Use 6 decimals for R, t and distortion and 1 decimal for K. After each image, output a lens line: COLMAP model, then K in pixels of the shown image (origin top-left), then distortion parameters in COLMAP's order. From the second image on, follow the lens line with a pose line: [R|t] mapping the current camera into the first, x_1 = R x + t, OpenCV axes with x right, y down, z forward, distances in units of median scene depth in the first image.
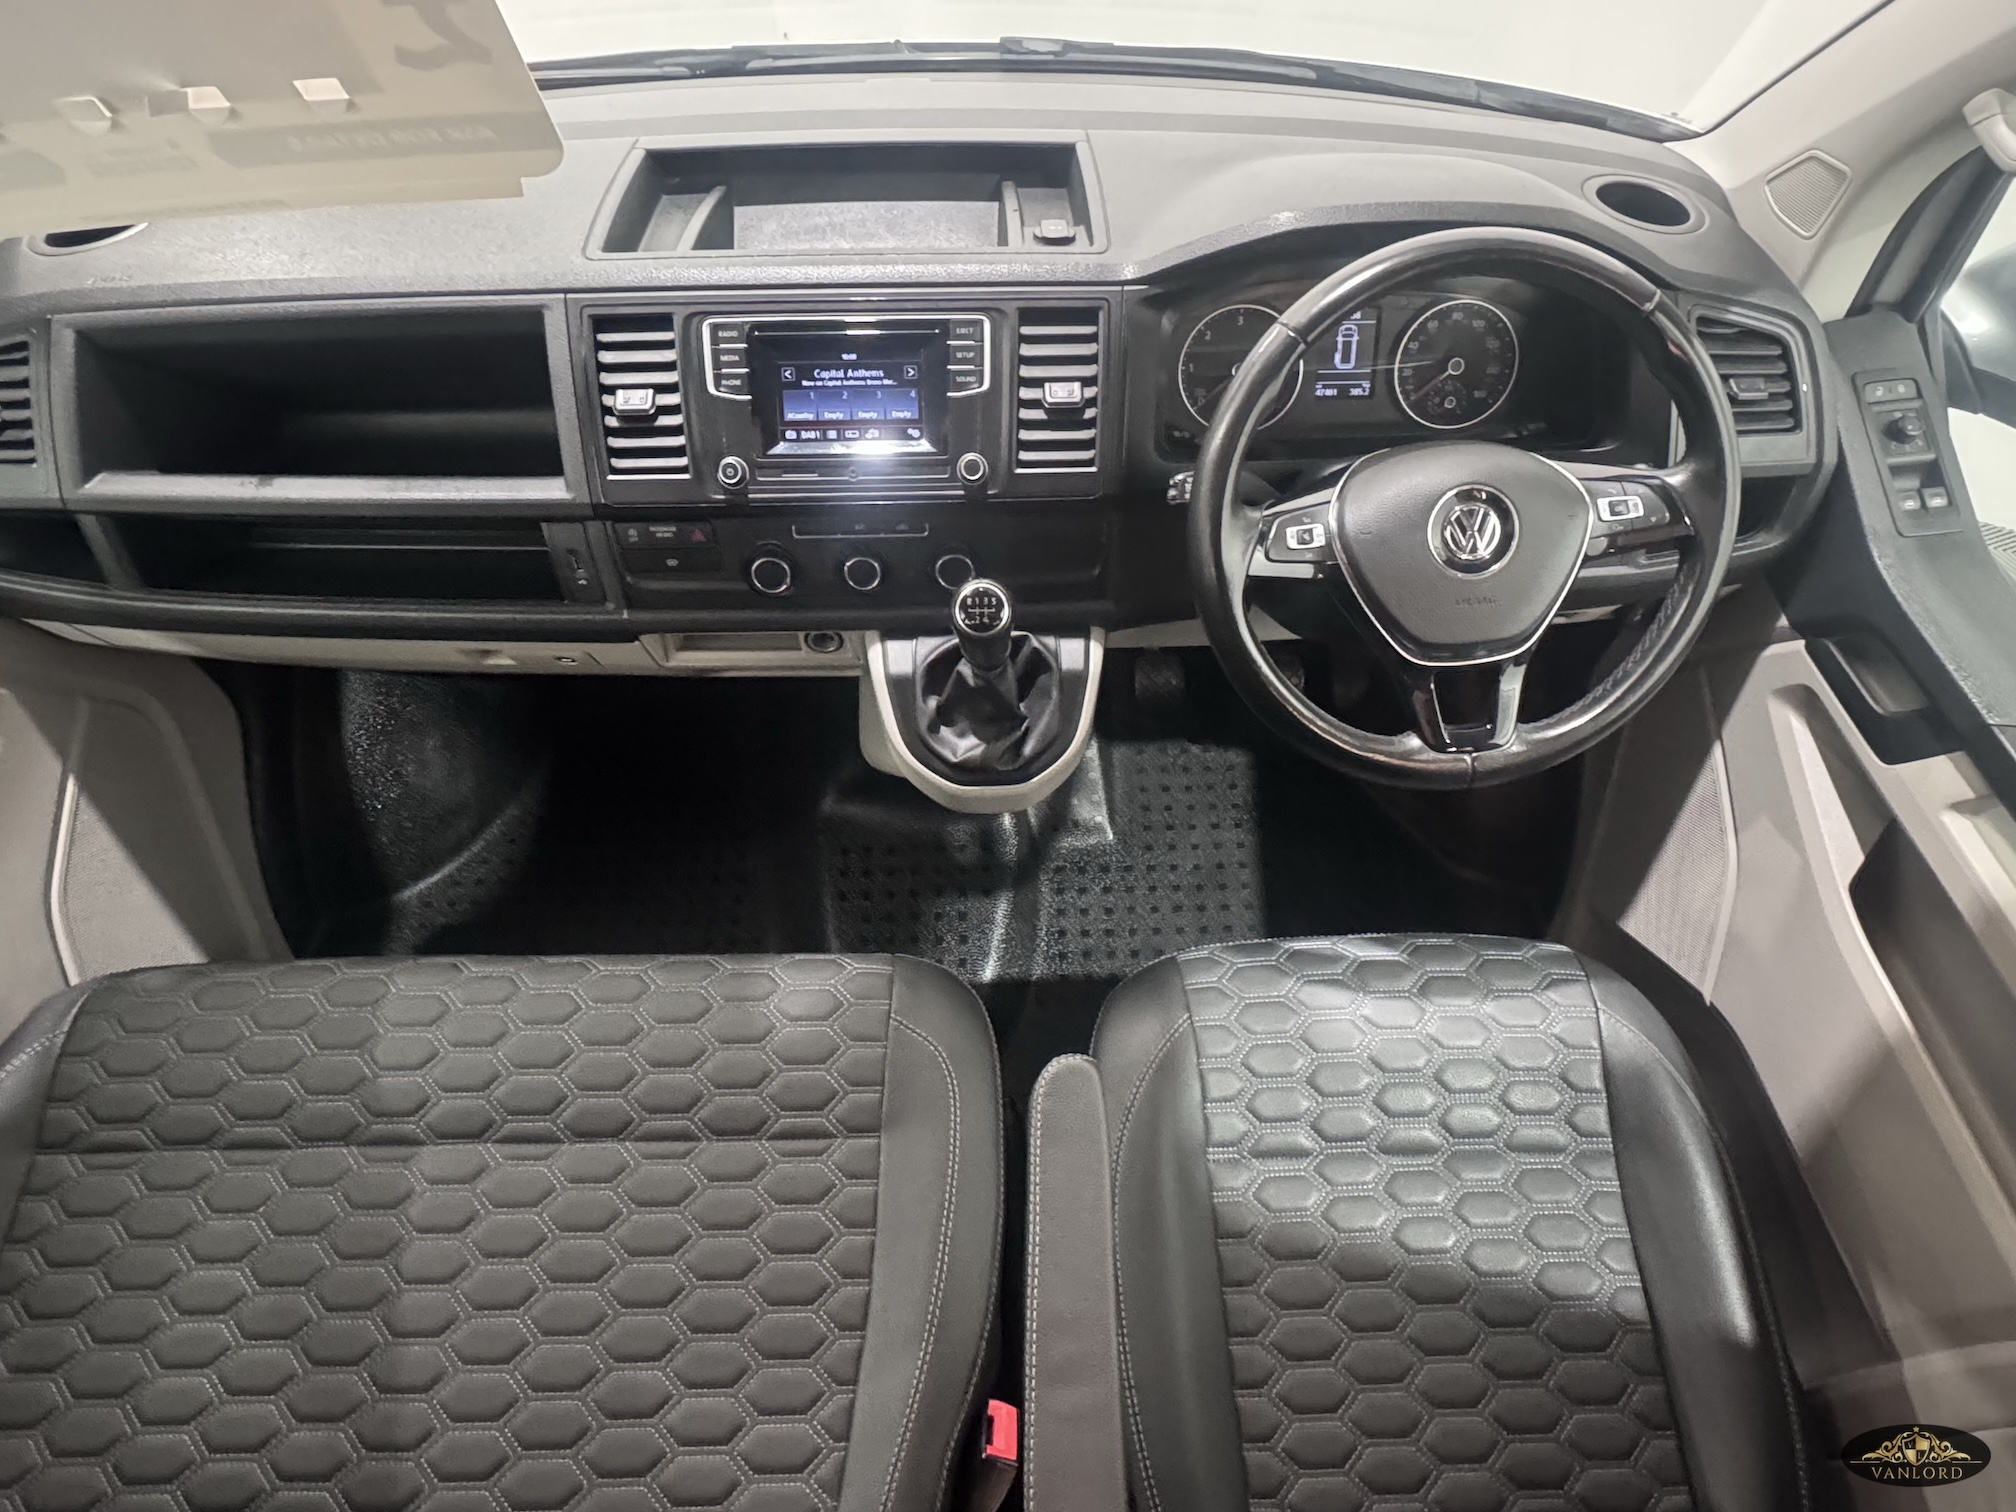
lens RADIAL K [[1155.6, 0, 1008.0], [0, 1155.6, 756.0], [0, 0, 1]] dist [-0.004681, 0.000523]
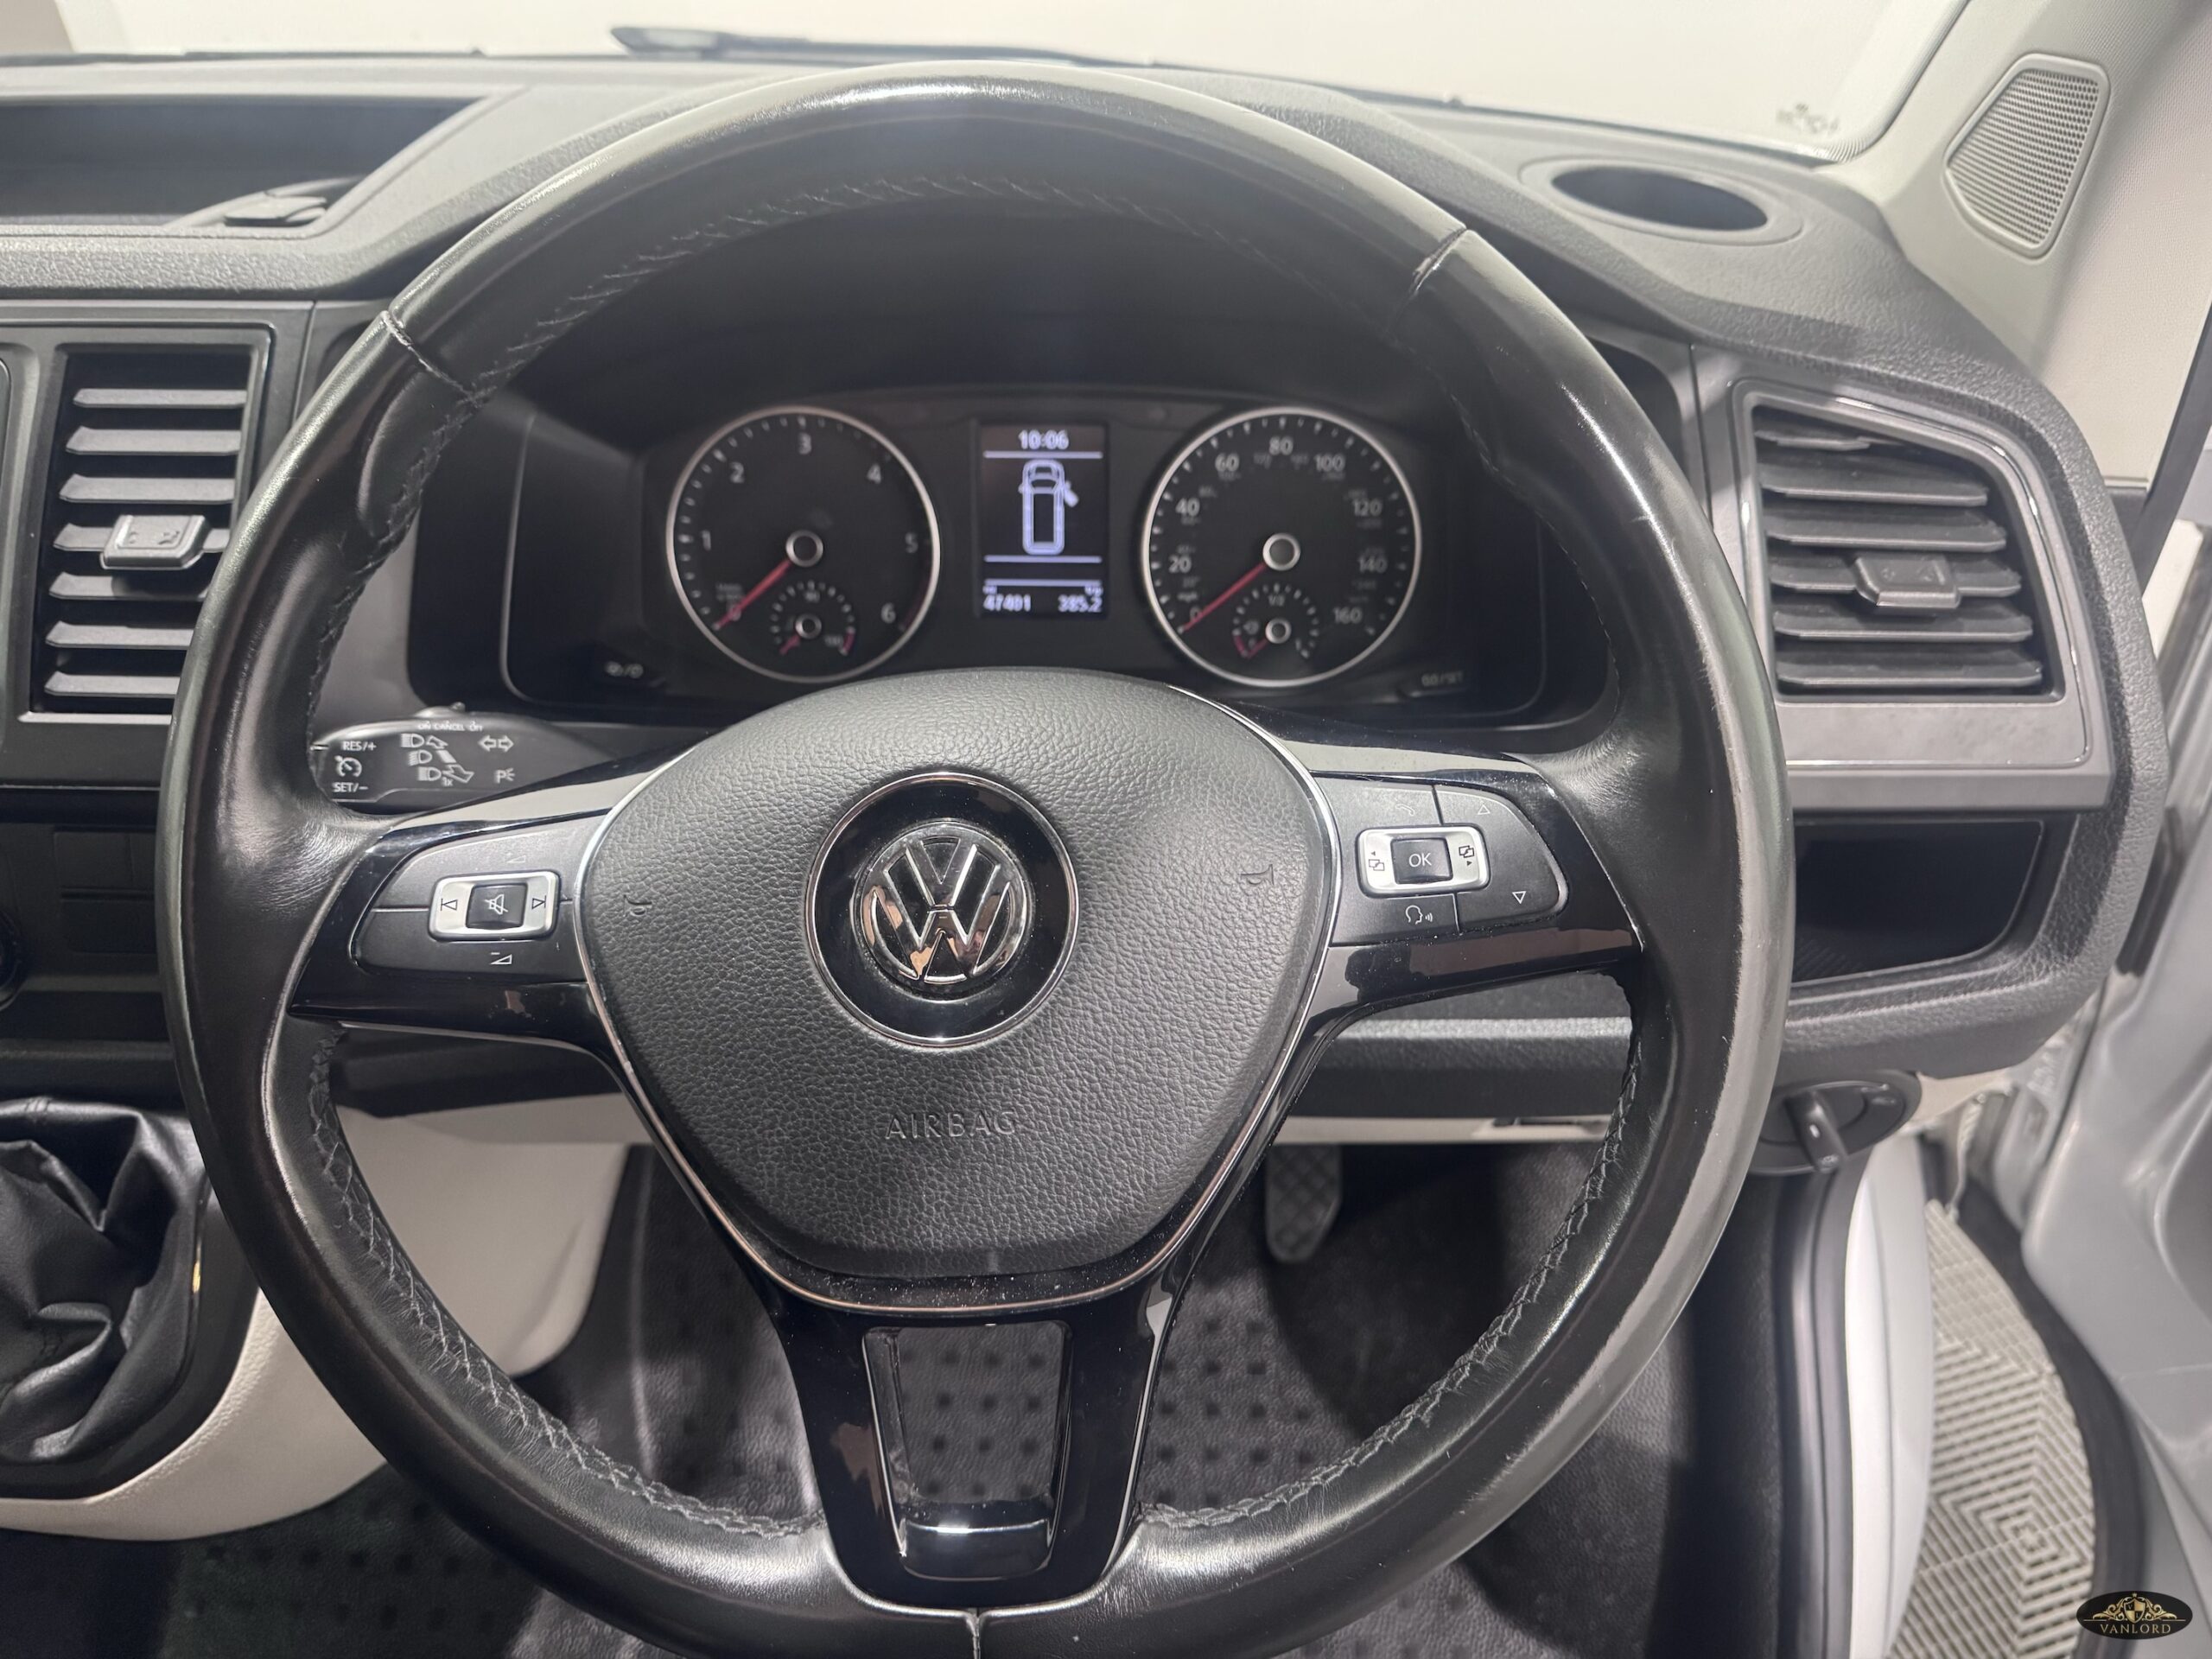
lens RADIAL K [[1545.7, 0, 1106.0], [0, 1545.7, 829.5], [0, 0, 1]] dist [0.076933, -0.130839]
pose [[0.996395, 0.039913, -0.074858, 0.414978], [-0.056254, 0.971358, -0.230864, -0.101034], [0.063500, 0.234243, 0.970102, 0.489721]]
